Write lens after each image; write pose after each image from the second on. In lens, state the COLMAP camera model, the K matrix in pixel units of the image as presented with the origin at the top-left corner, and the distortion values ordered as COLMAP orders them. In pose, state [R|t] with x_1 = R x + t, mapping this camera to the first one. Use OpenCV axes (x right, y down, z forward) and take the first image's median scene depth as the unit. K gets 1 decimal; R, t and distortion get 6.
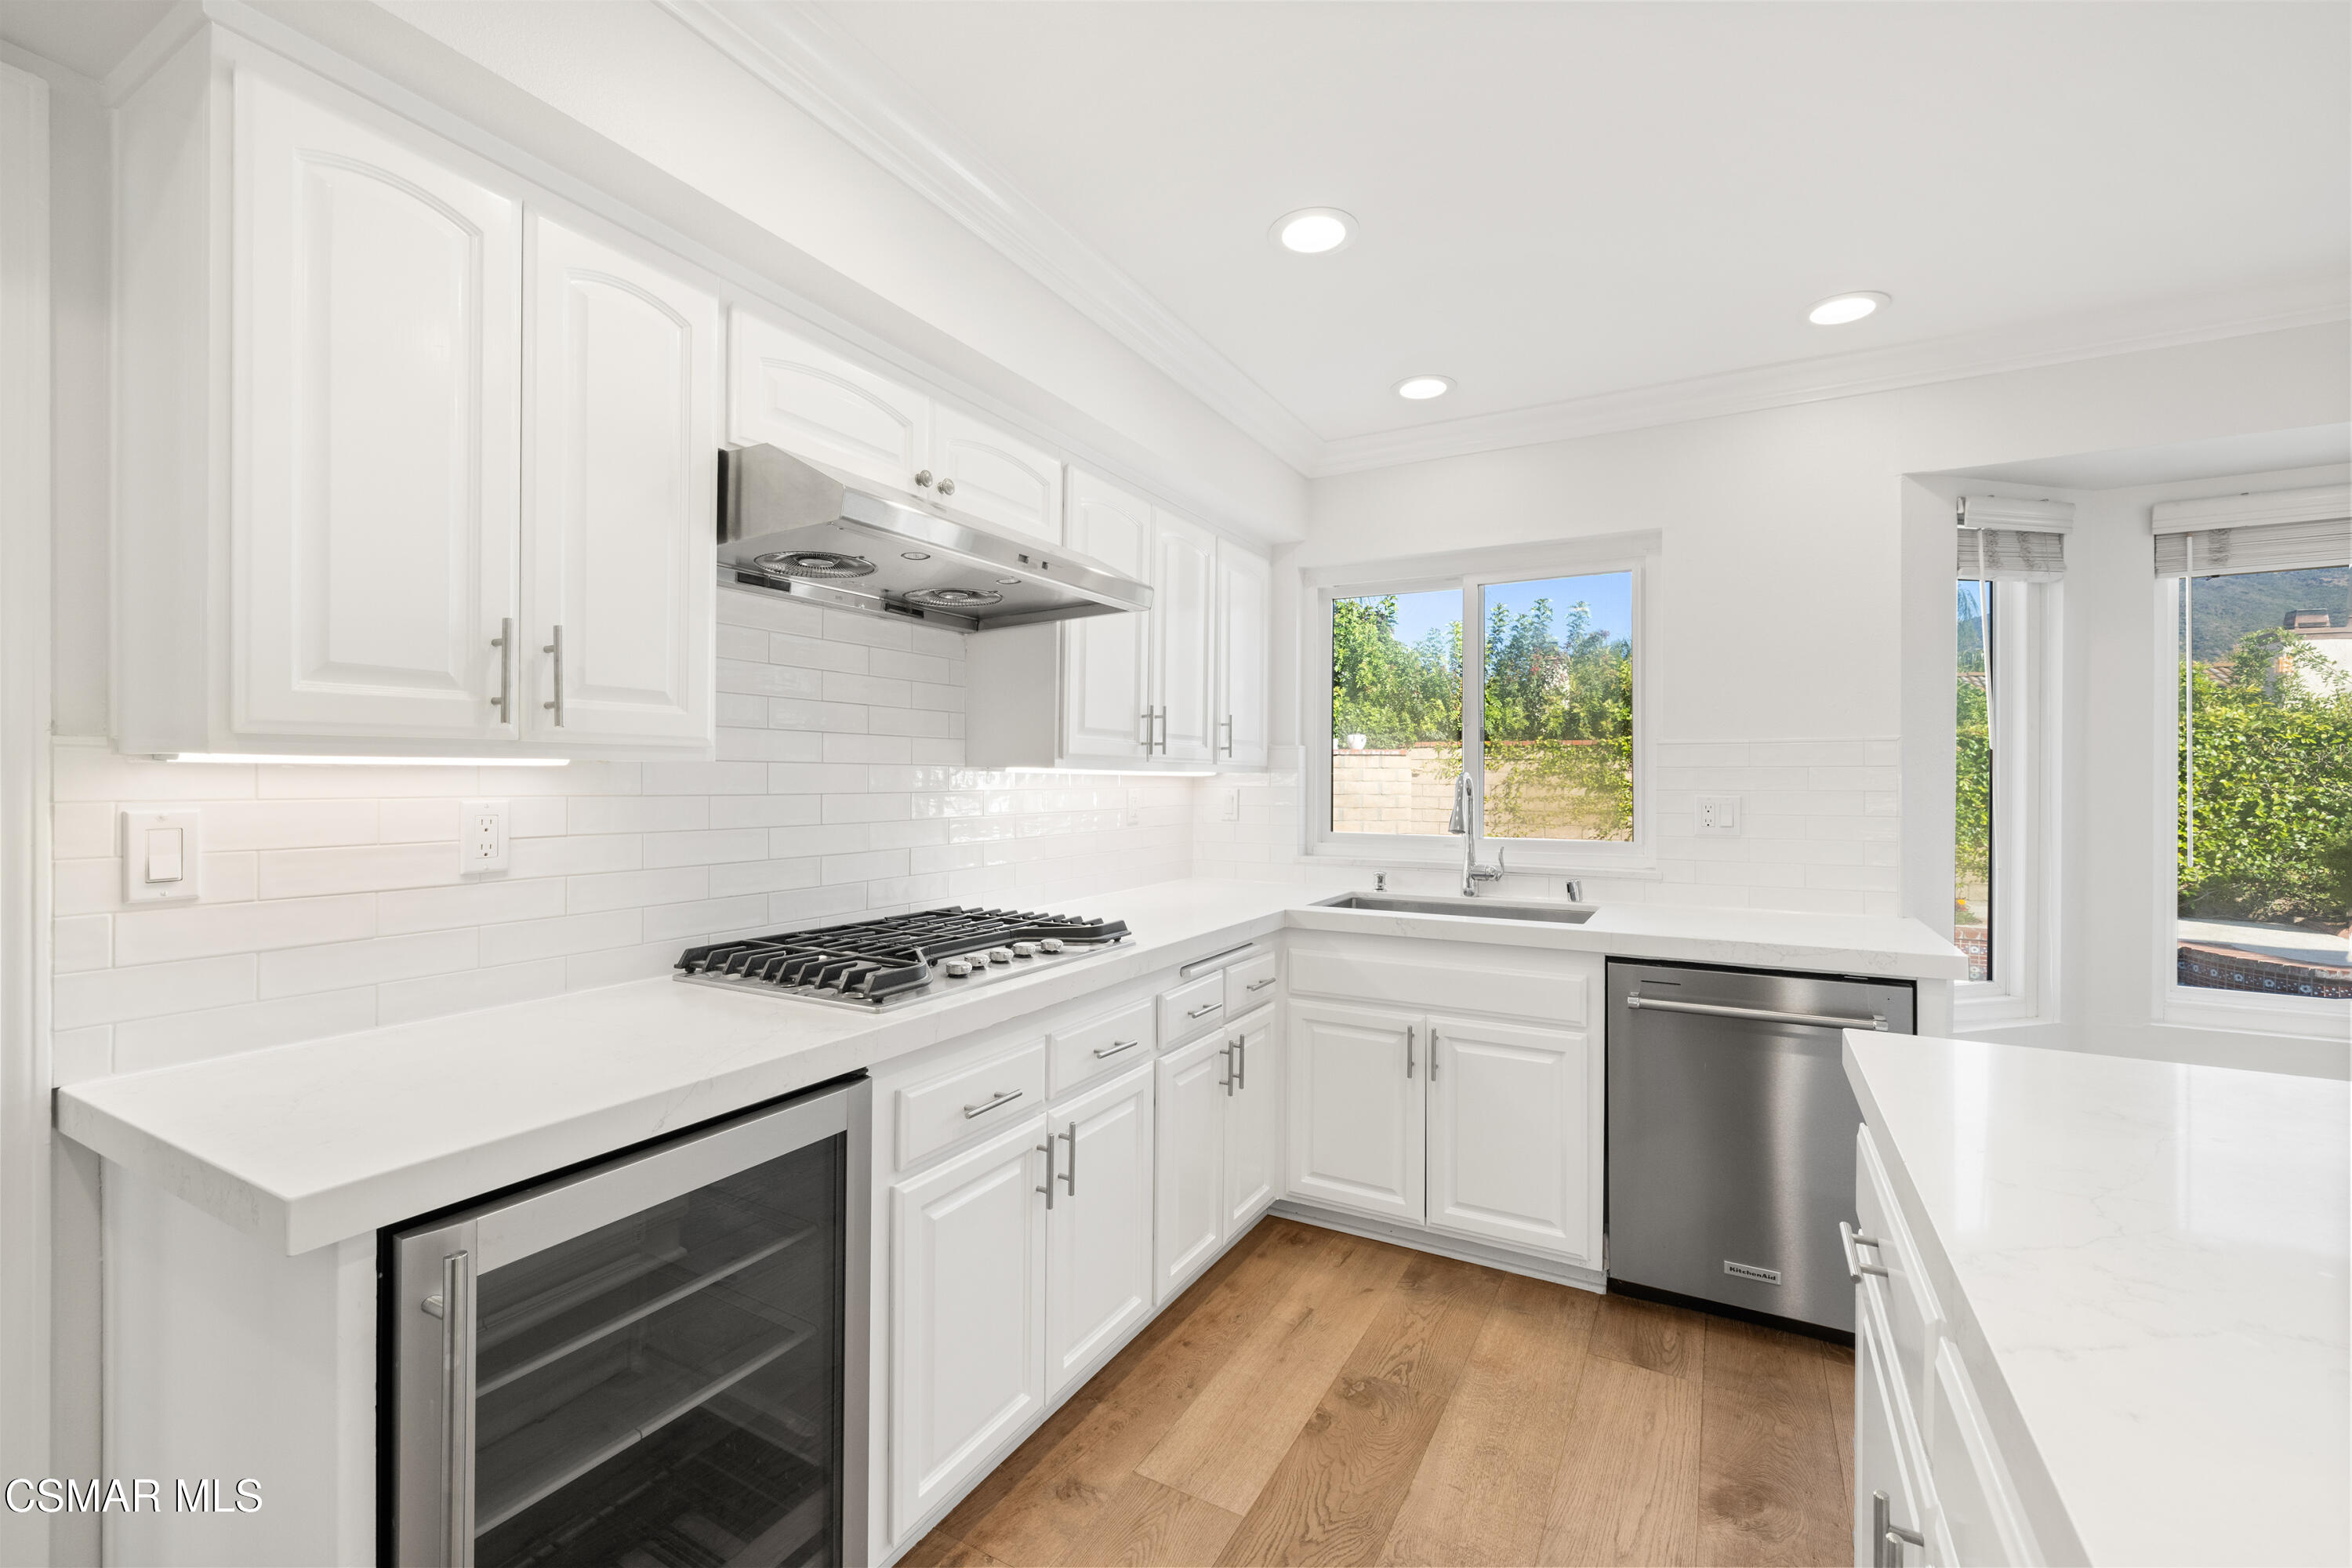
lens RADIAL K [[996.0, 0, 1187.5], [0, 996.0, 765.4], [0, 0, 1]] dist [0.001882, 0.000603]
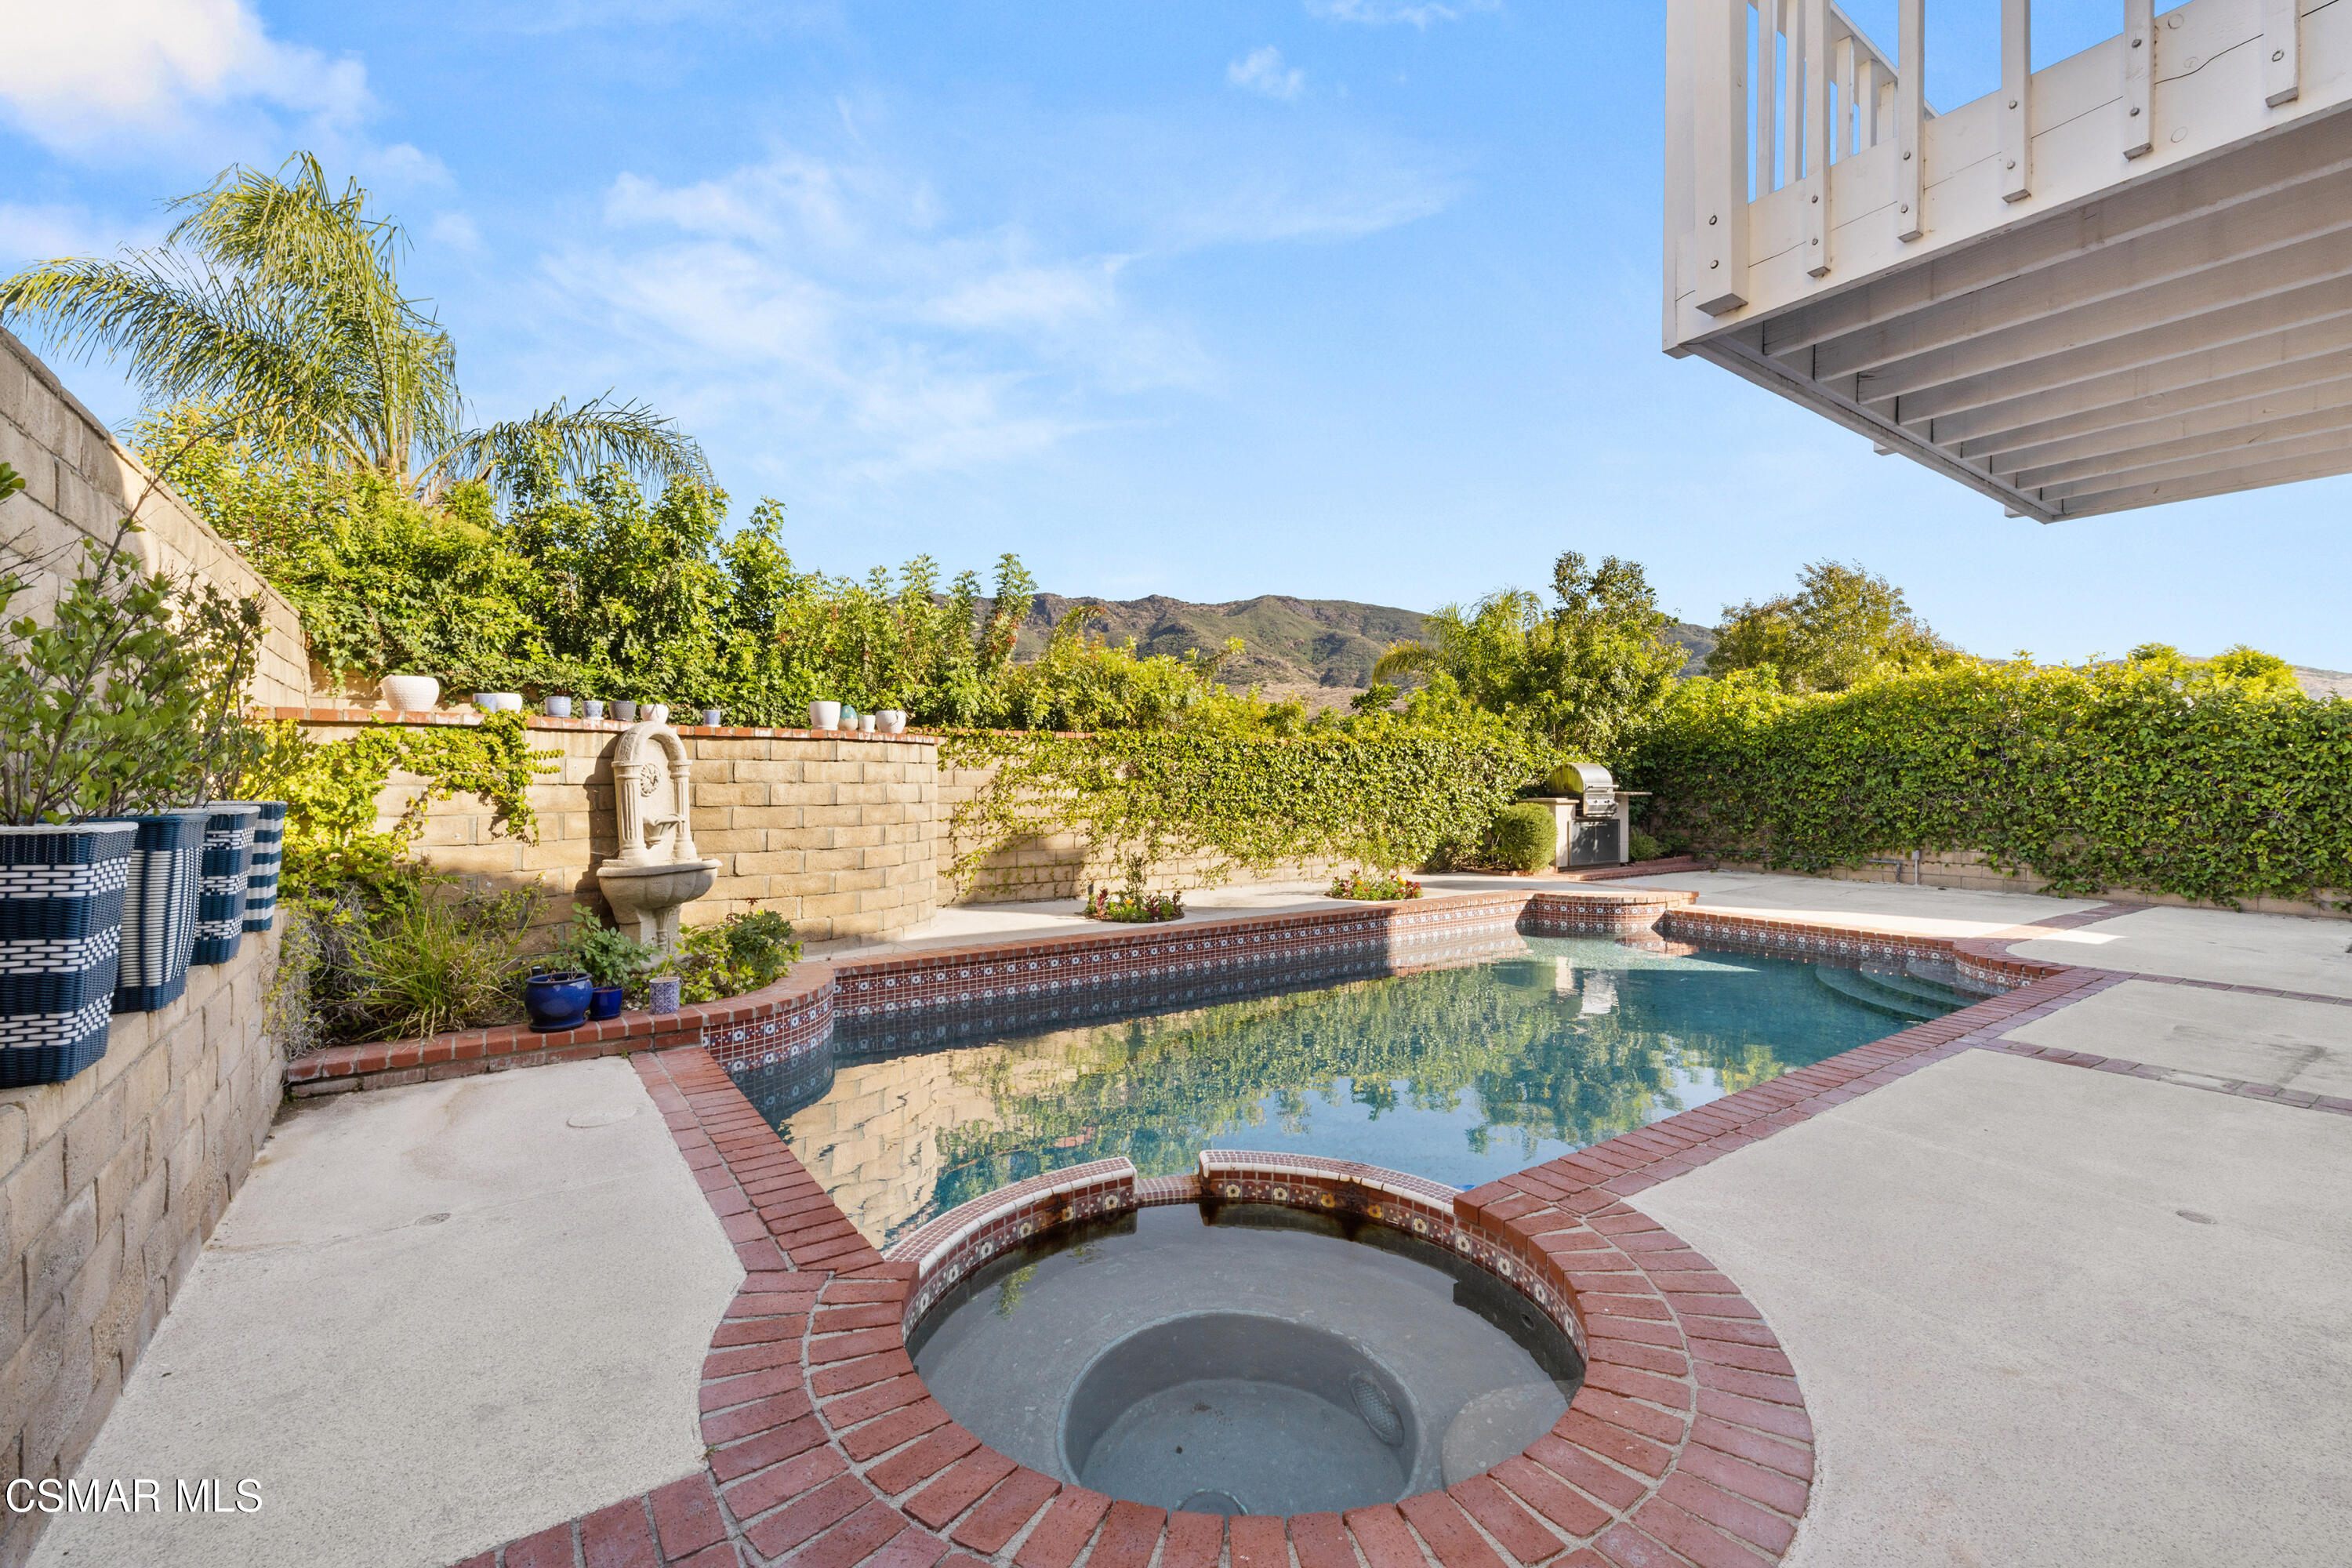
lens RADIAL K [[996.0, 0, 1173.8], [0, 996.0, 784.6], [0, 0, 1]] dist [0.001882, 0.000603]
pose [[0.437020, -0.007545, 0.899420, -1.151915], [-0.007595, 0.999898, 0.012079, 0.029242], [-0.899420, -0.012110, 0.436918, 1.901096]]
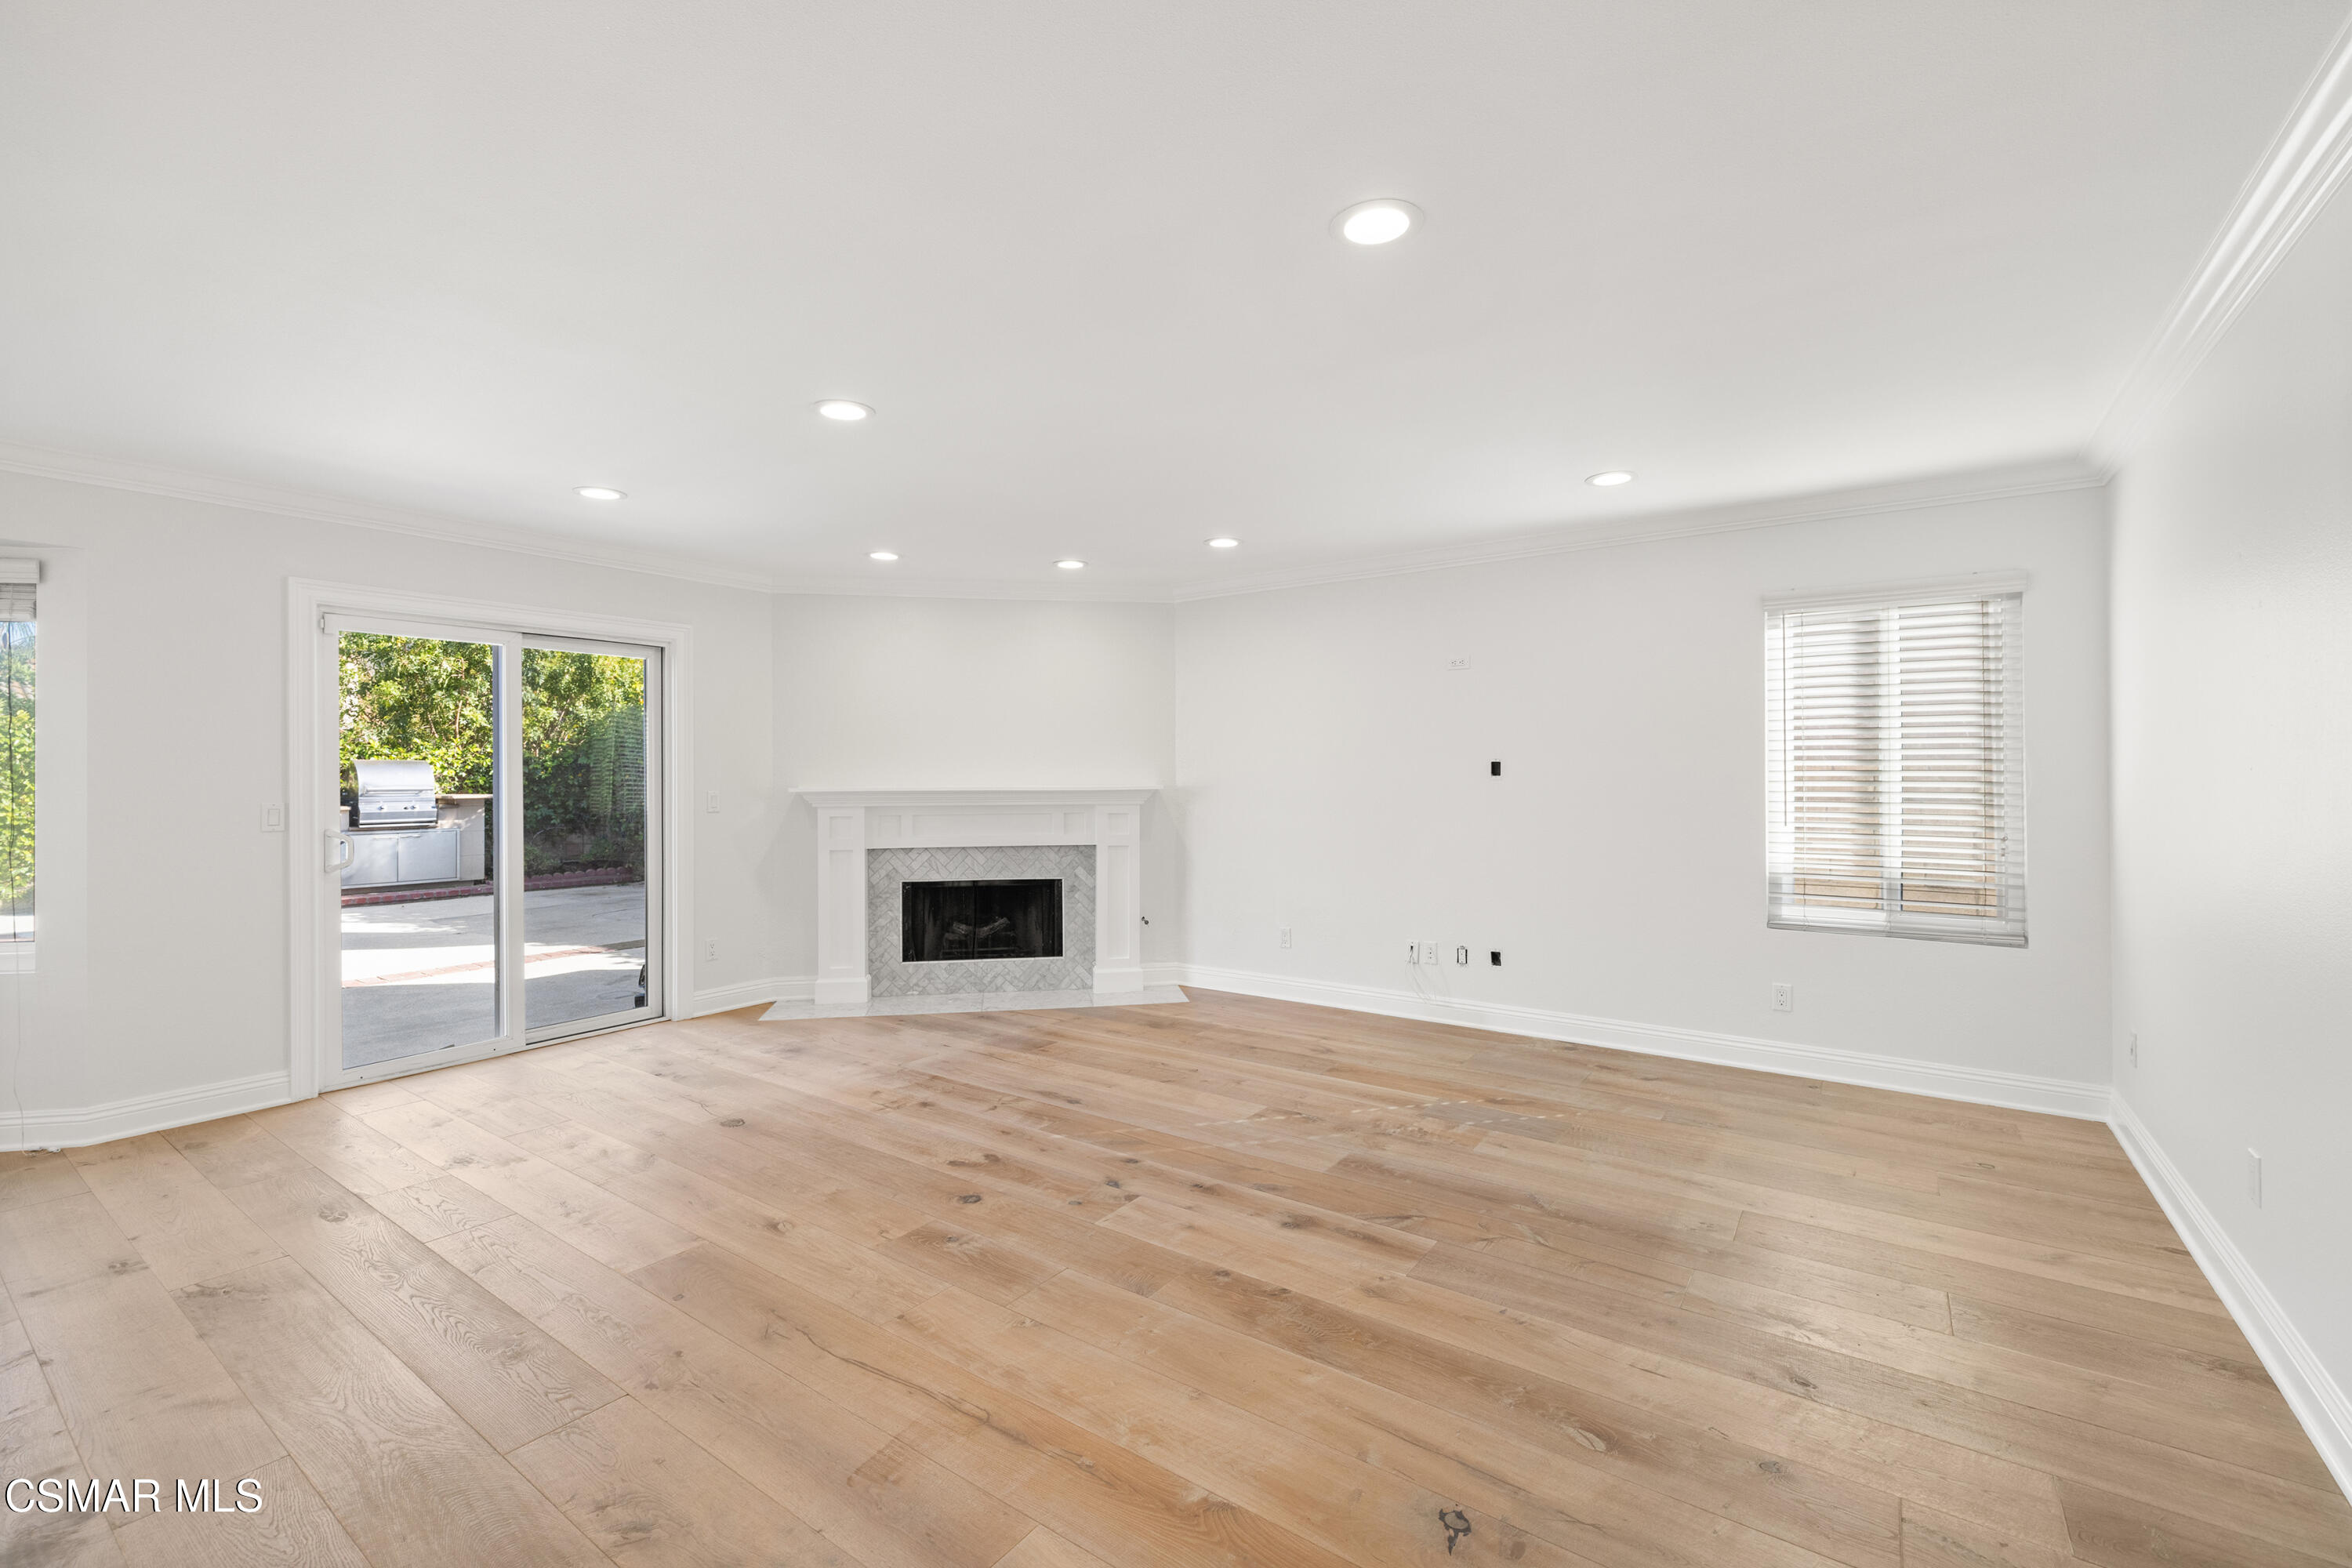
lens RADIAL K [[996.0, 0, 1181.1], [0, 996.0, 783.3], [0, 0, 1]] dist [0.001882, 0.000603]
pose [[0.106701, -0.015690, 0.994167, 0.256972], [-0.002960, 0.999866, 0.016097, -0.005526], [-0.994287, -0.004660, 0.106641, -0.776458]]
